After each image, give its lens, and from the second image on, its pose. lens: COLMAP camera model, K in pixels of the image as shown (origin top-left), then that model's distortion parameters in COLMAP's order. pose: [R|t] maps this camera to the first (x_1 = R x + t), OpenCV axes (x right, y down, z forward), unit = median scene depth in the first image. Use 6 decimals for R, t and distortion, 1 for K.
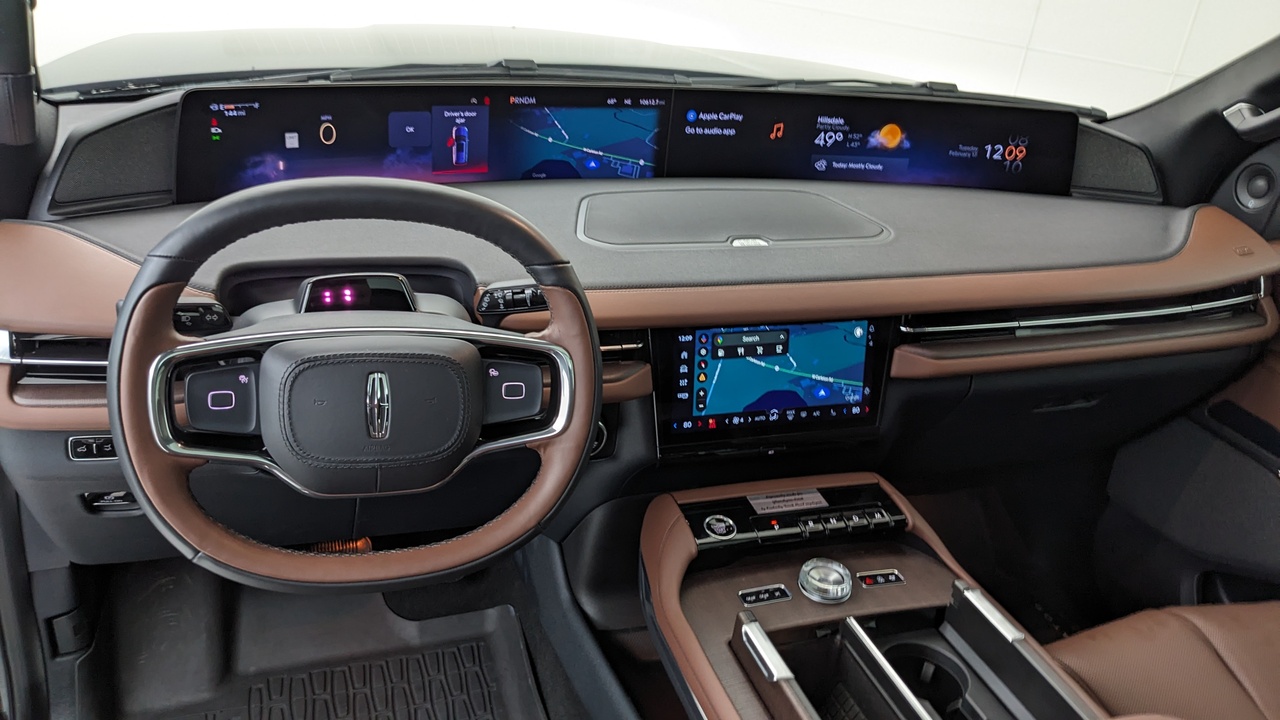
lens RADIAL K [[1022.2, 0, 640.0], [0, 1022.2, 360.0], [0, 0, 1]] dist [0.062322, -0.178354]
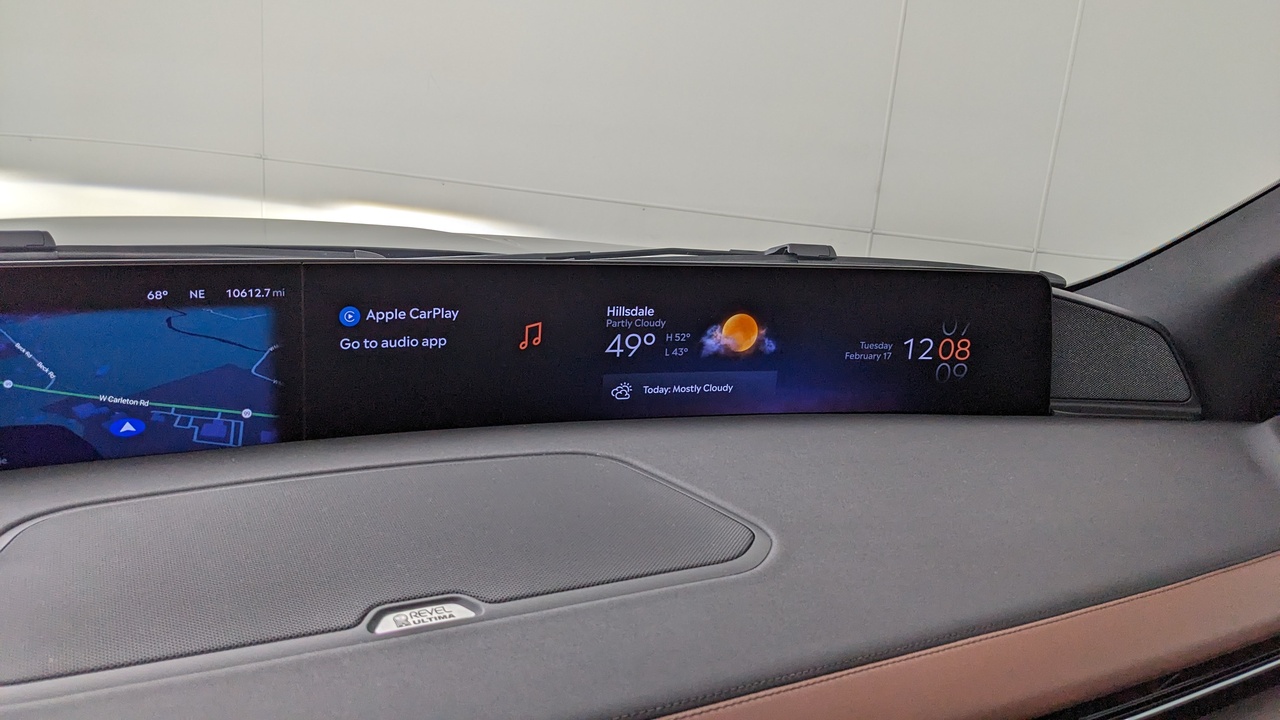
lens RADIAL K [[1007.4, 0, 638.9], [0, 1007.4, 356.7], [0, 0, 1]] dist [0.075388, -0.160898]
pose [[0.987718, -0.063556, 0.142735, 0.143040], [0.091647, 0.975539, -0.199809, -0.130939], [-0.126545, 0.210436, 0.969383, 0.619932]]
